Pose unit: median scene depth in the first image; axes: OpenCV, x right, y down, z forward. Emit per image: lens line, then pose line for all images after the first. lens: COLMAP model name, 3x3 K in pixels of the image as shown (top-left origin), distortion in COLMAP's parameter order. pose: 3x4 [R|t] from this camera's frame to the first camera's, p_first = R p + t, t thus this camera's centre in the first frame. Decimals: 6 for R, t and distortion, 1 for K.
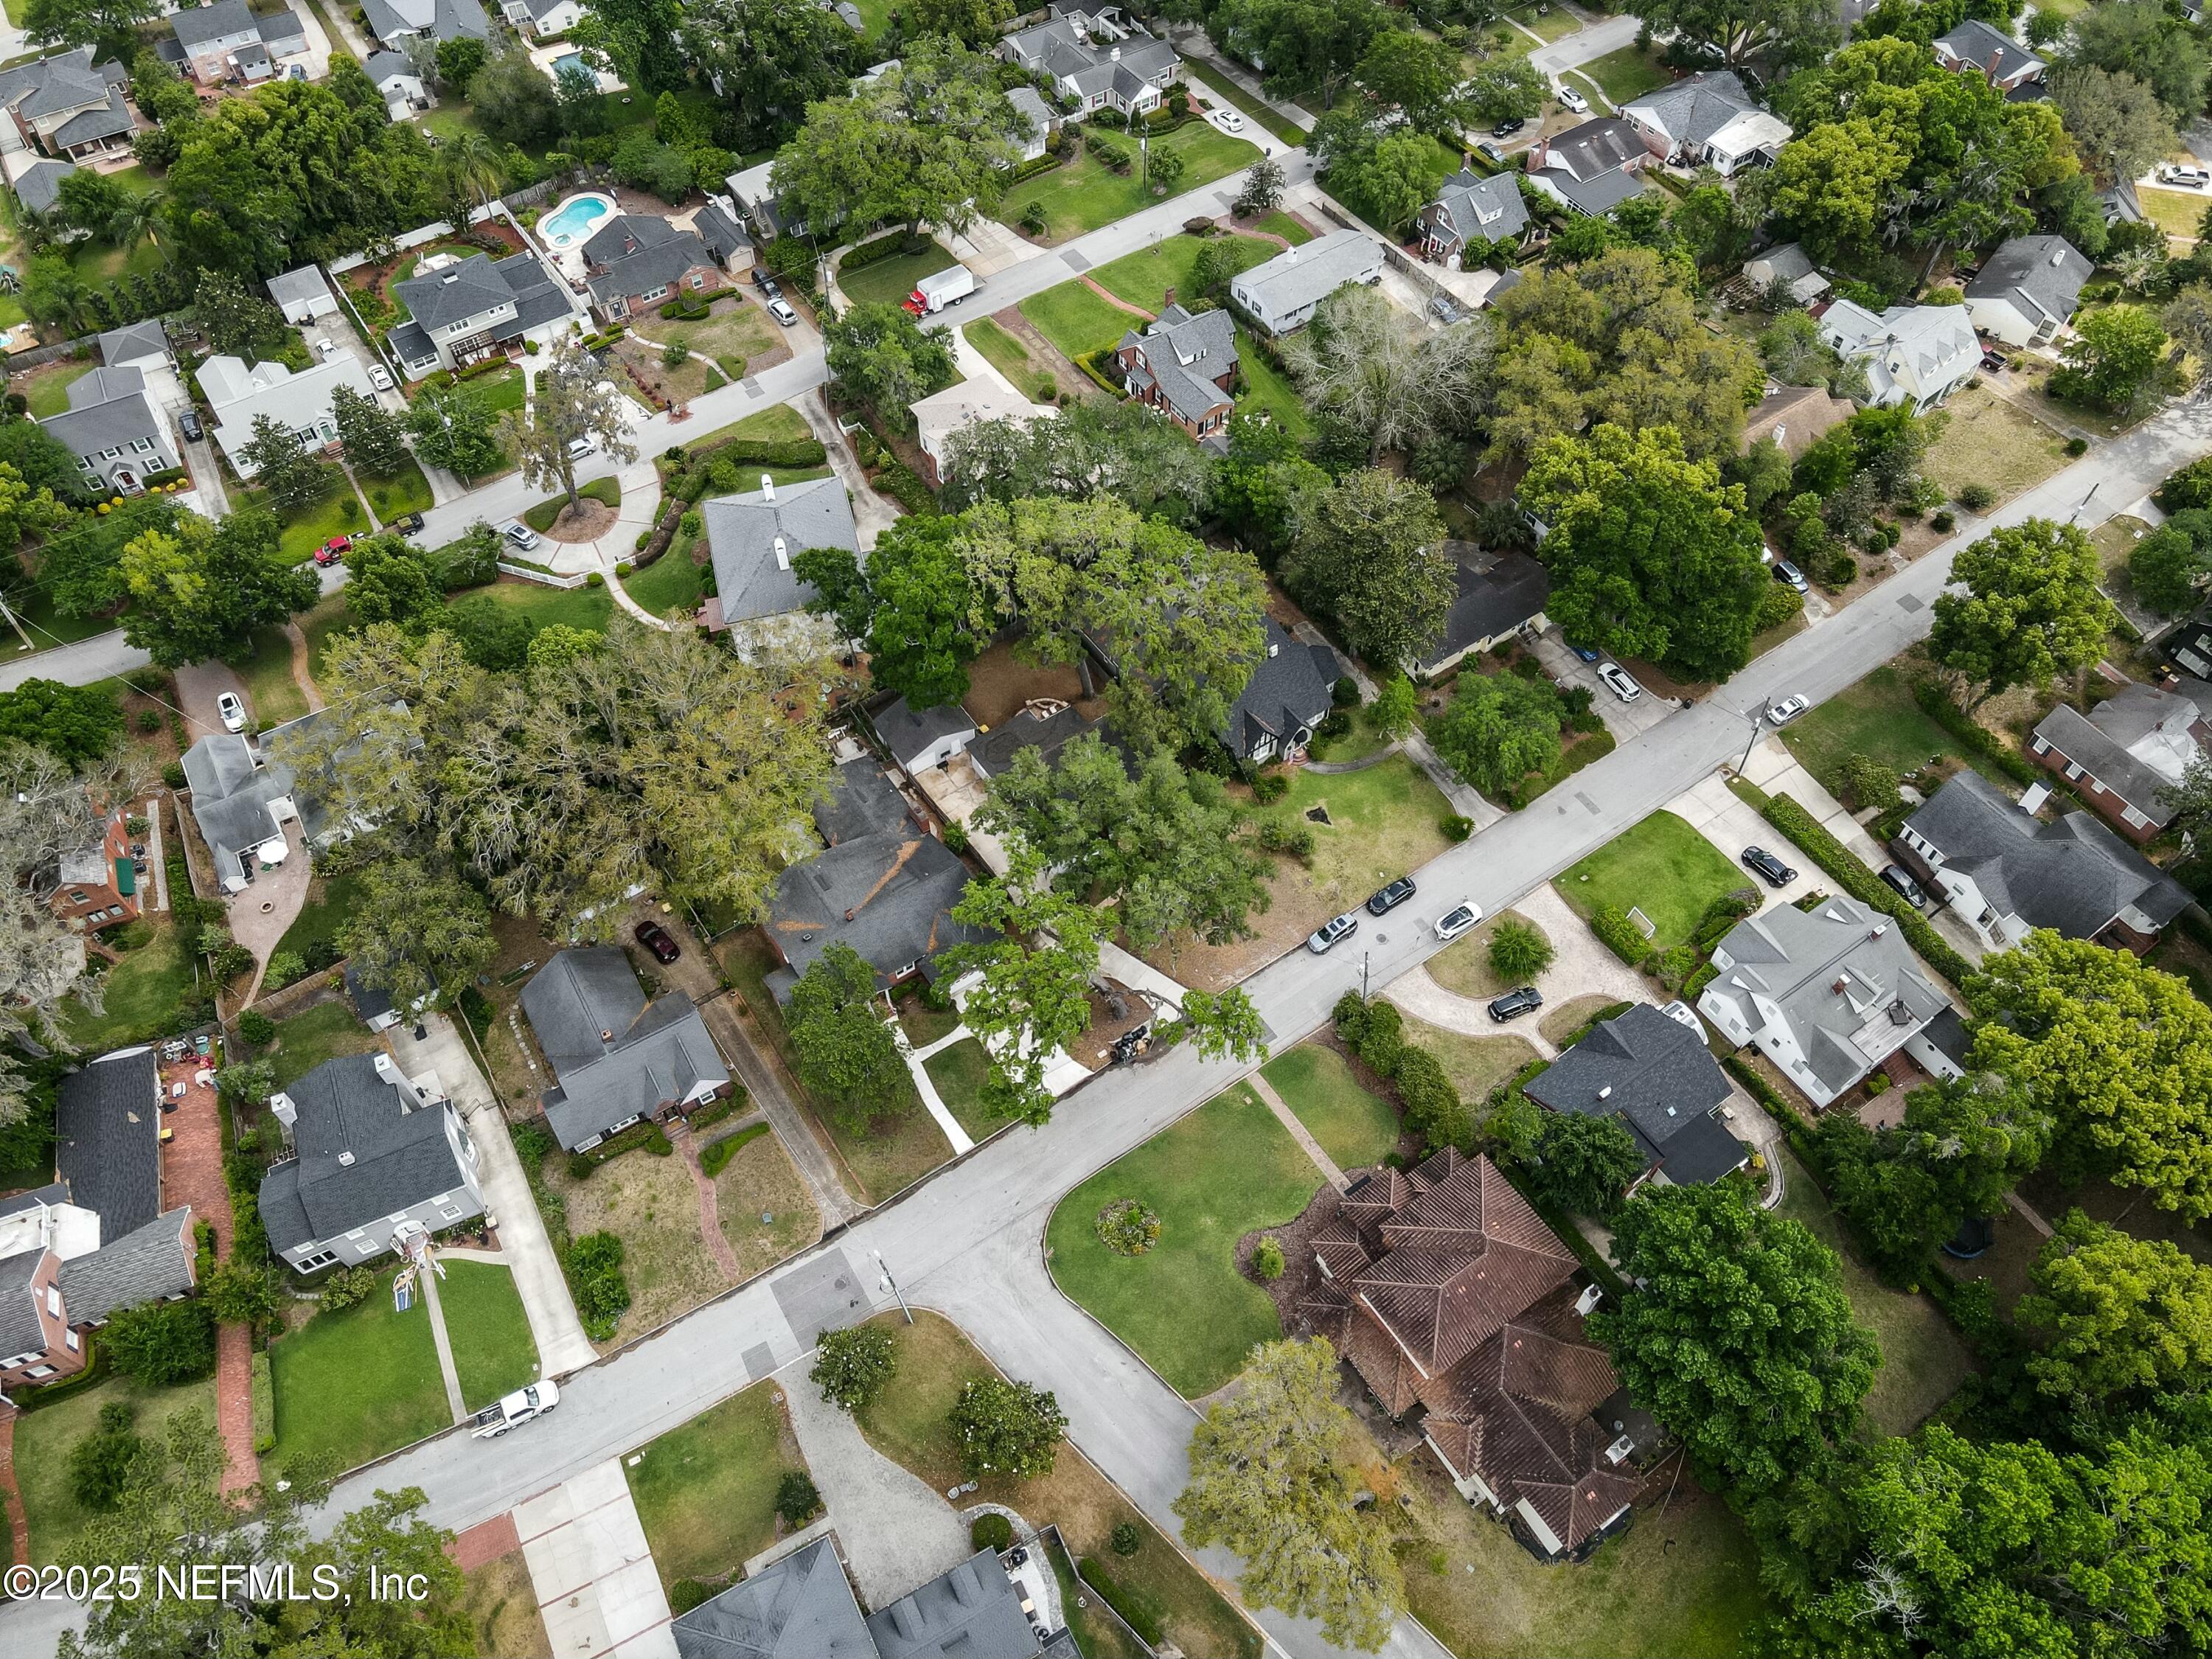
lens RADIAL K [[1630.1, 0, 1116.4], [0, 1630.1, 816.9], [0, 0, 1]] dist [-0.000428, 0.024785]
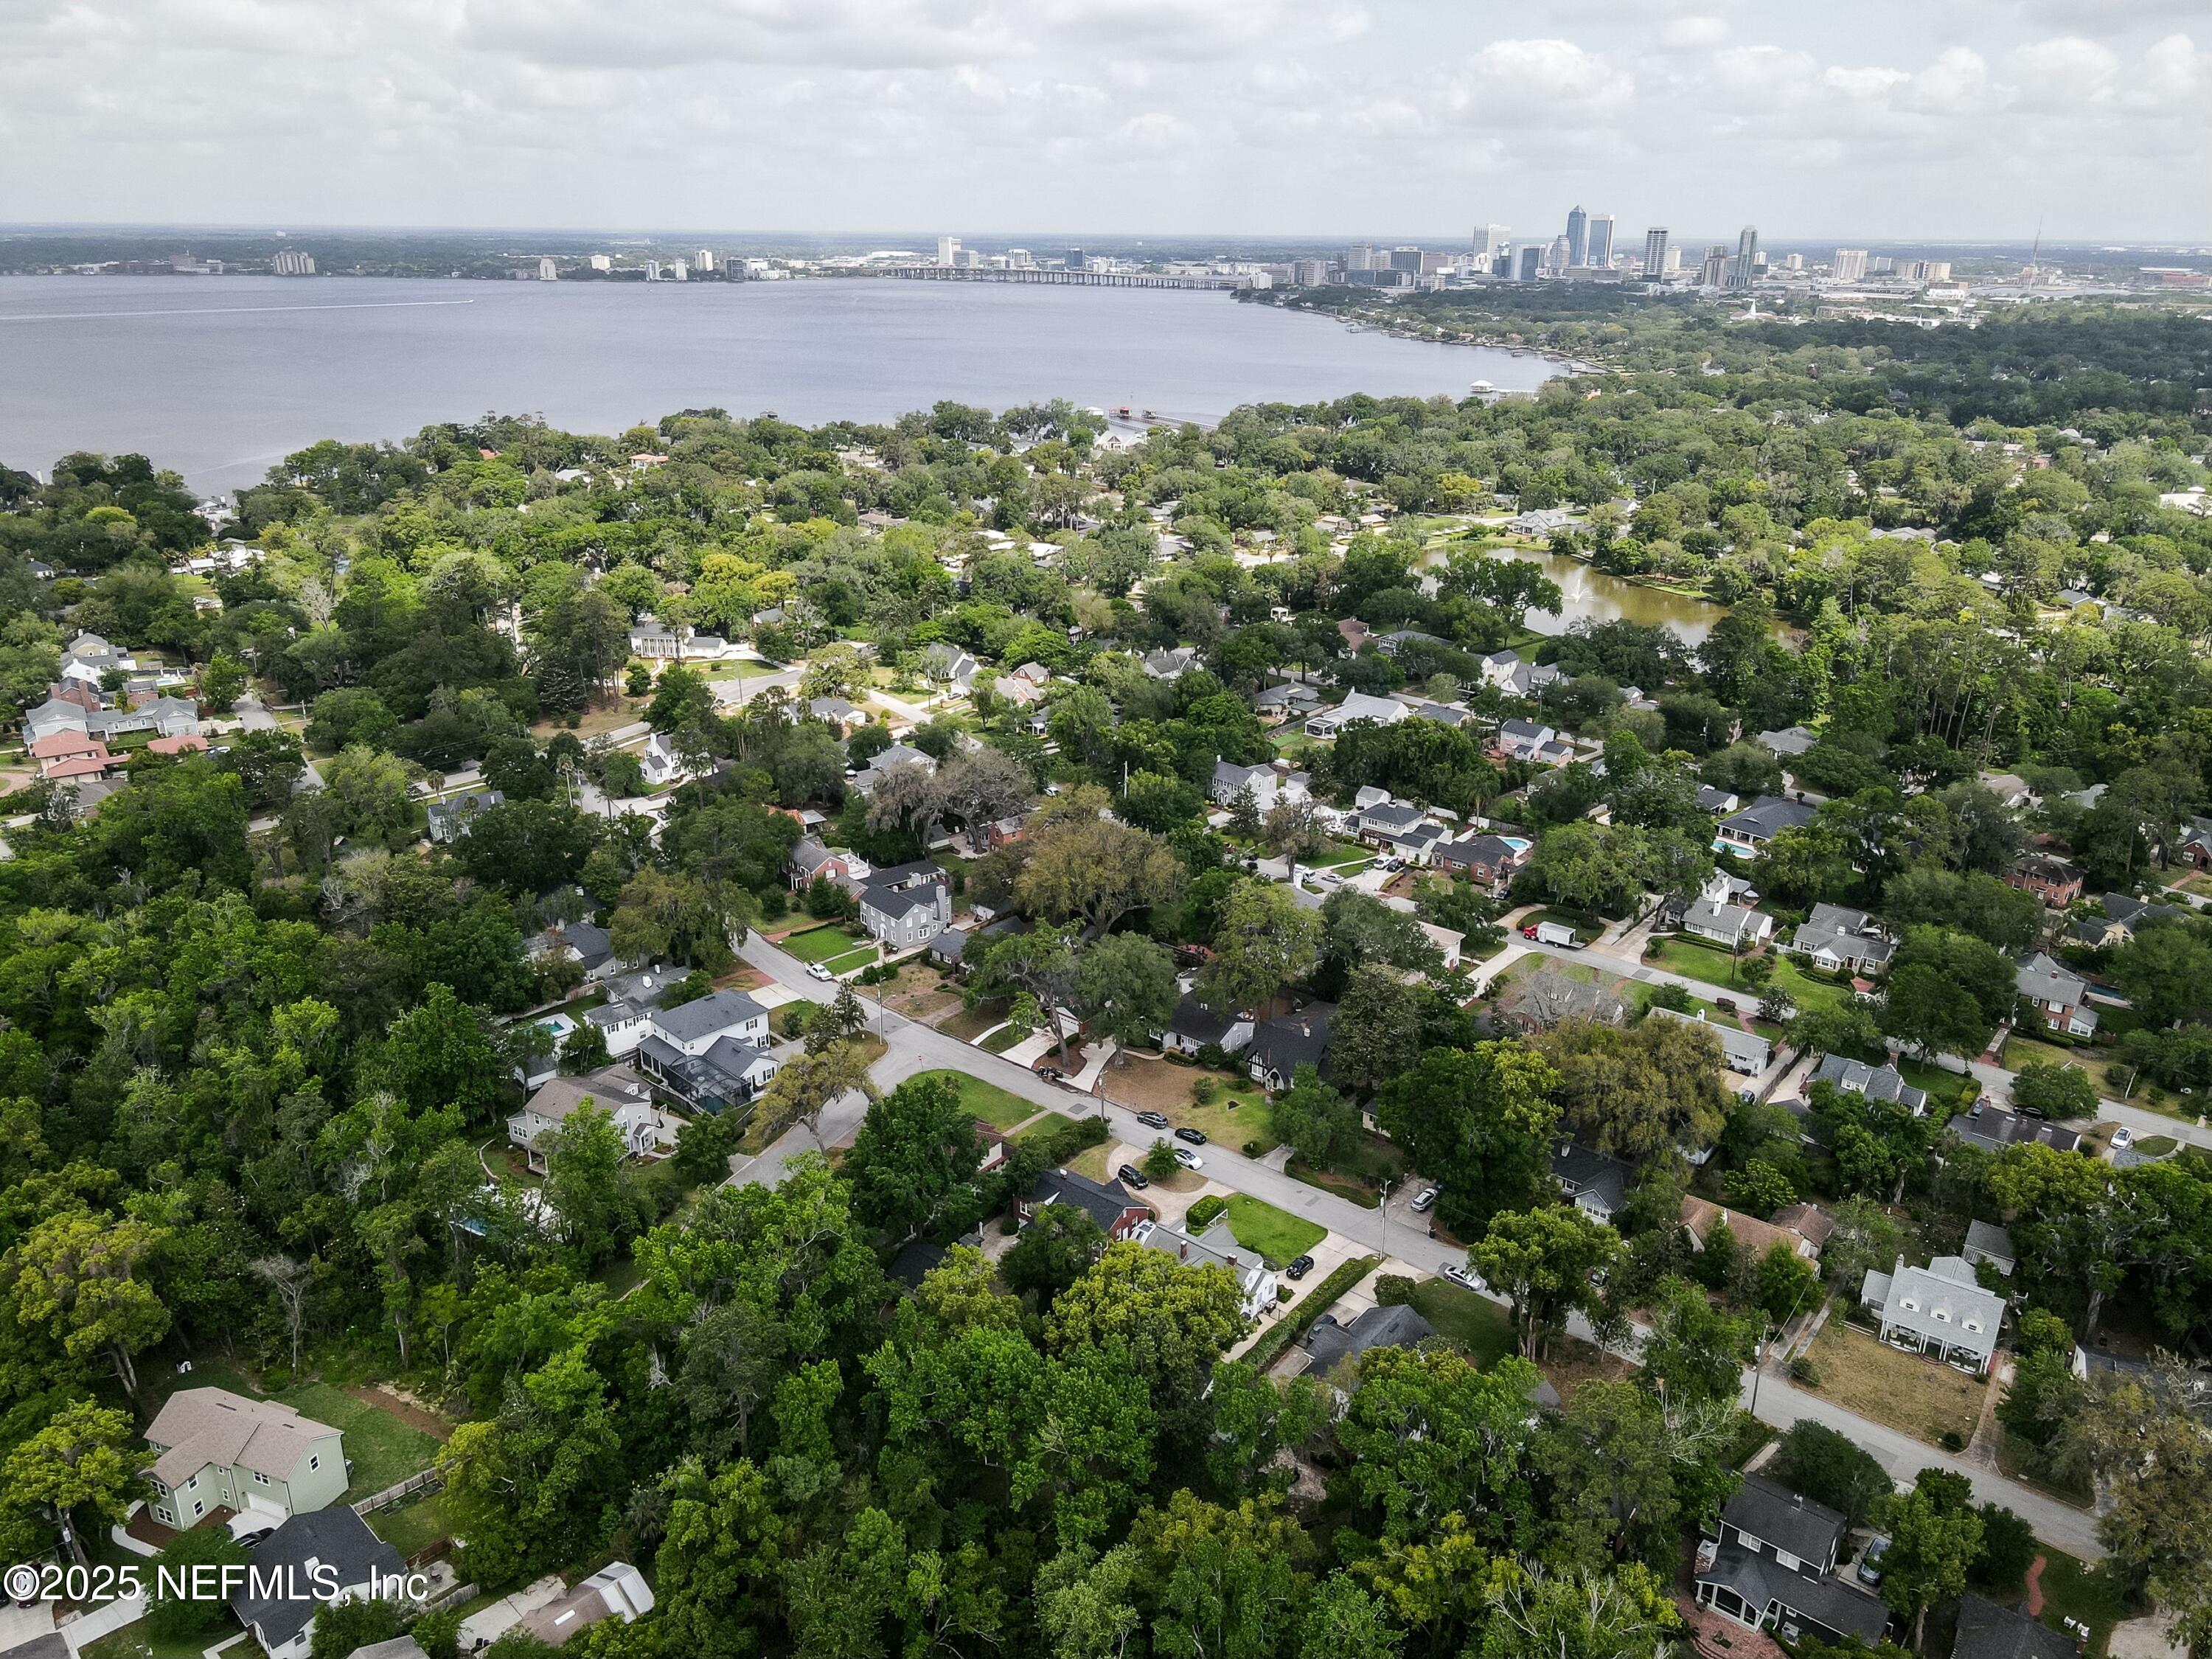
lens RADIAL K [[1630.1, 0, 1114.4], [0, 1630.1, 837.2], [0, 0, 1]] dist [-0.000428, 0.024785]
pose [[0.282243, 0.344605, -0.895314, 1.317719], [-0.781295, 0.624132, -0.006072, -0.059154], [0.556701, 0.701218, 0.445395, 0.034408]]
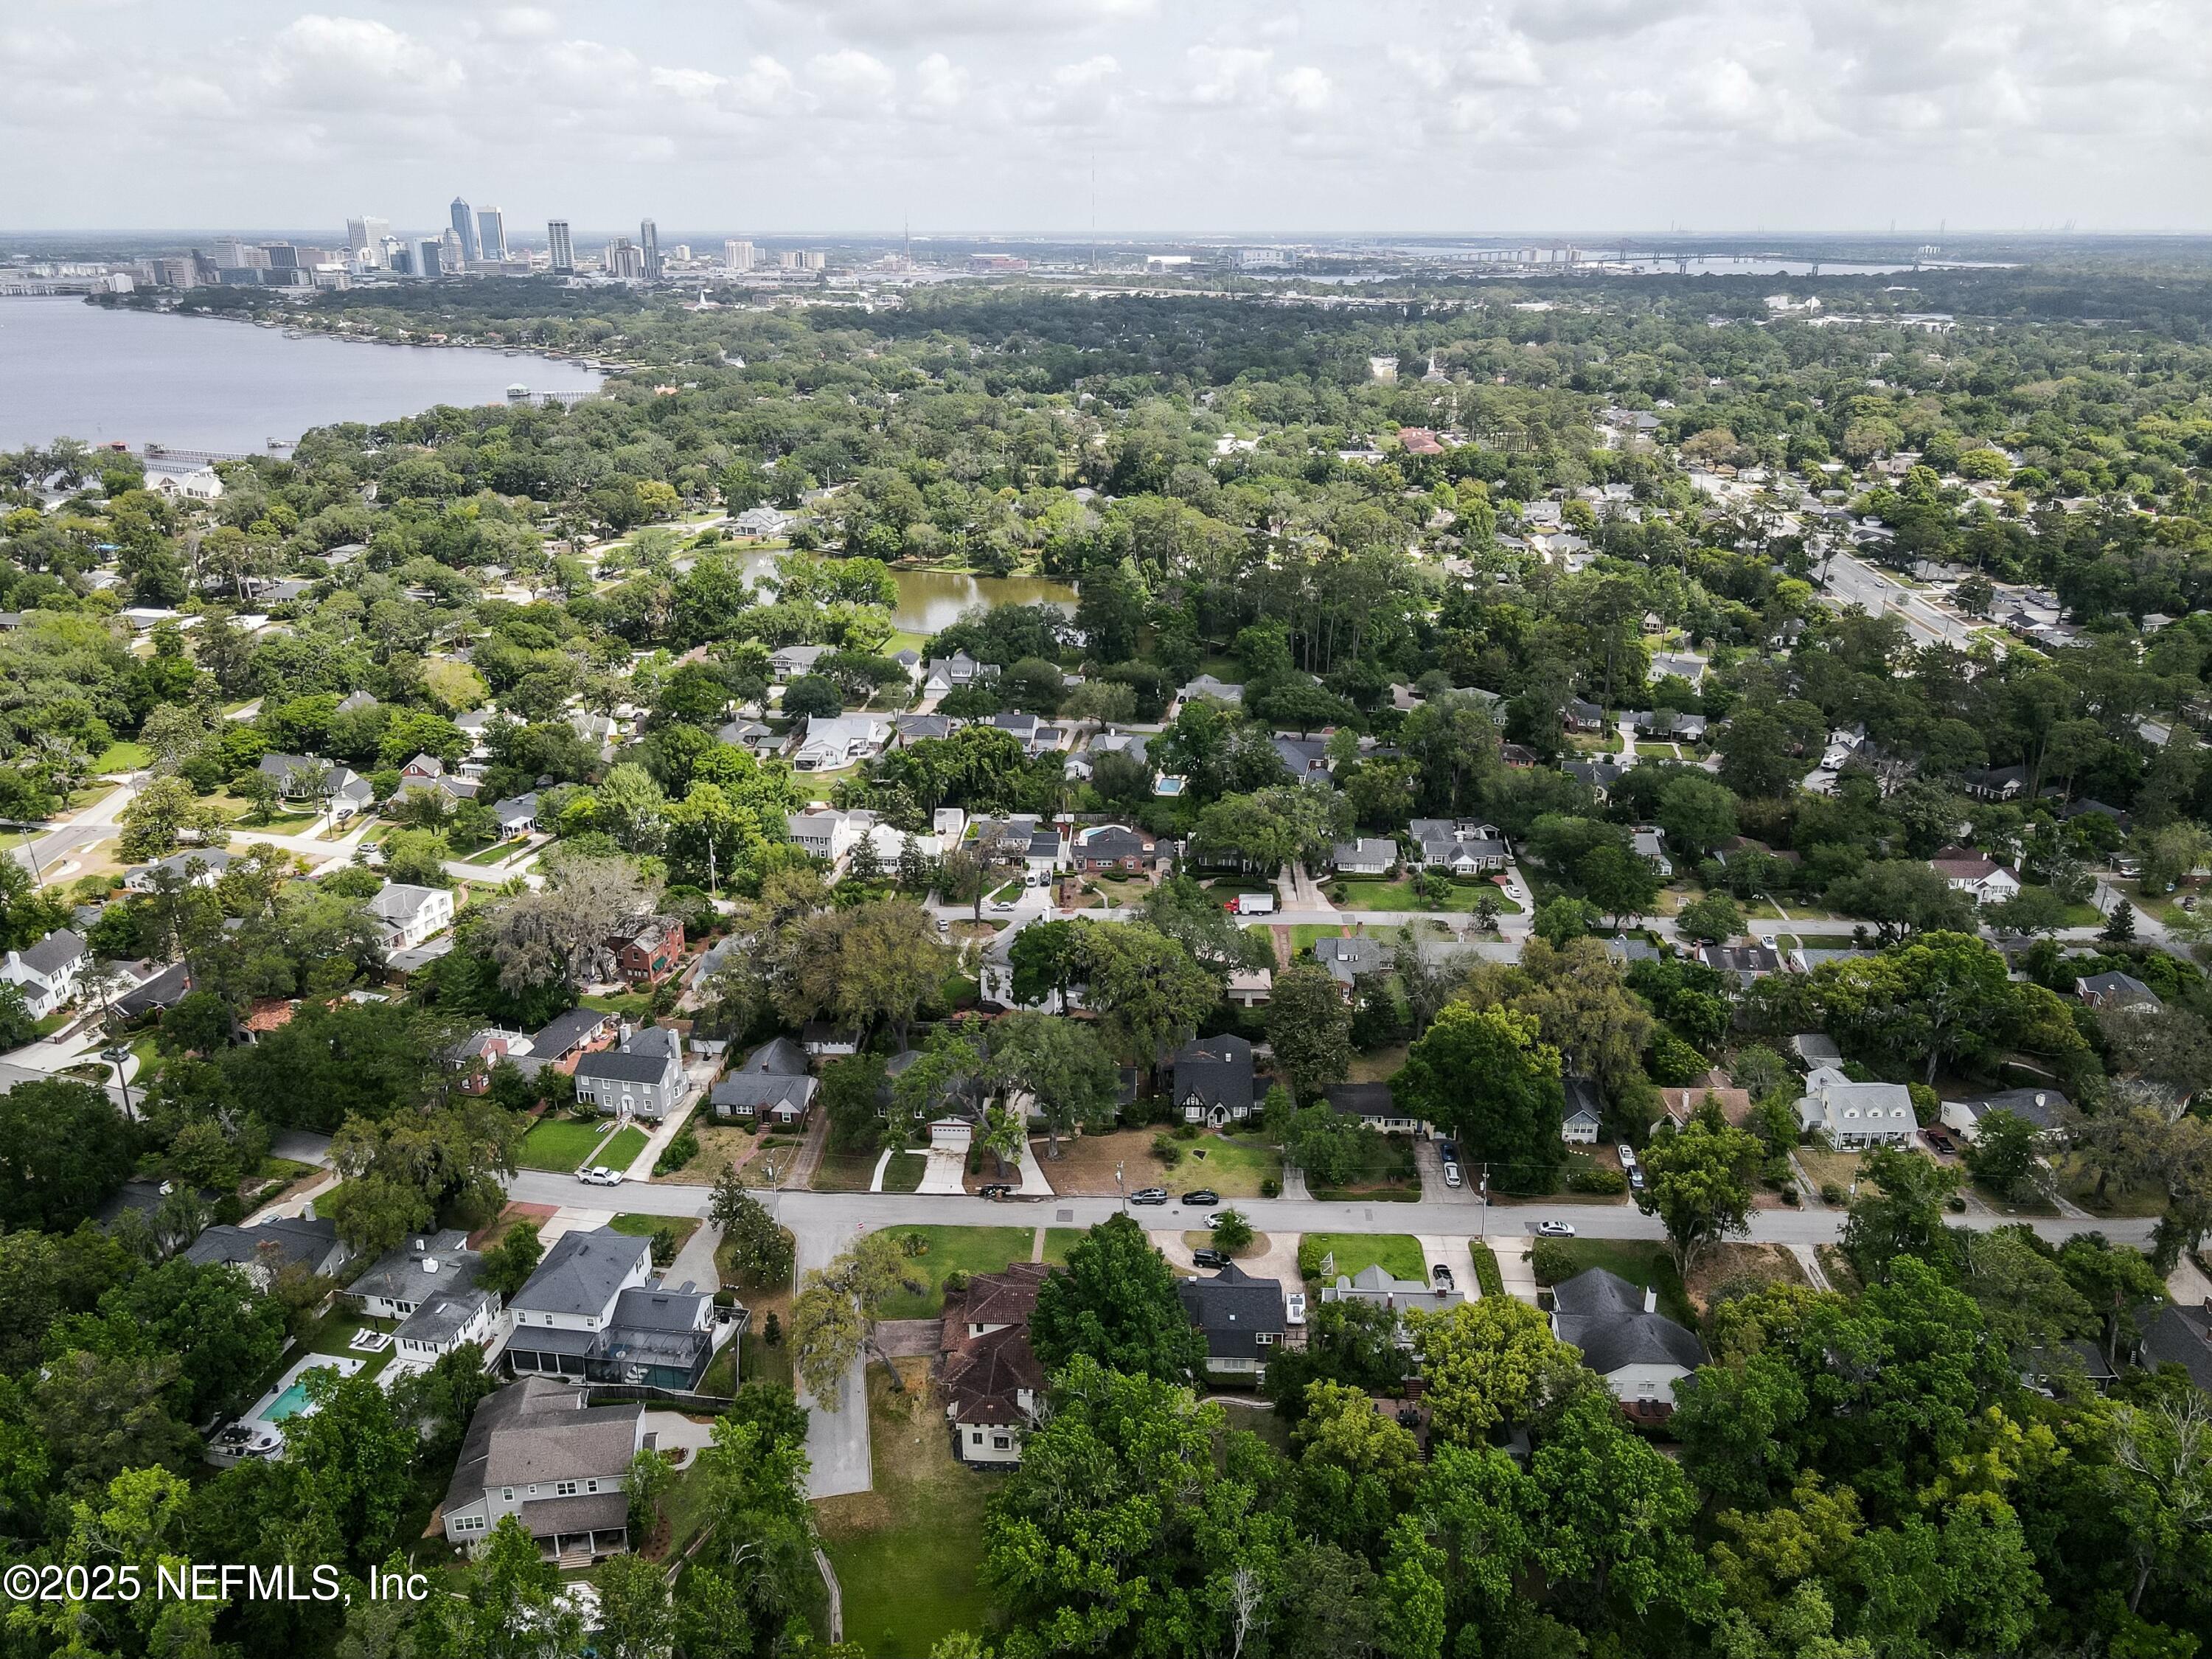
lens RADIAL K [[1630.1, 0, 1118.4], [0, 1630.1, 836.4], [0, 0, 1]] dist [-0.000428, 0.024785]
pose [[0.803518, 0.214767, -0.555189, 0.770306], [-0.483713, 0.779159, -0.398665, 0.375718], [0.346960, 0.588886, 0.729953, -0.277298]]
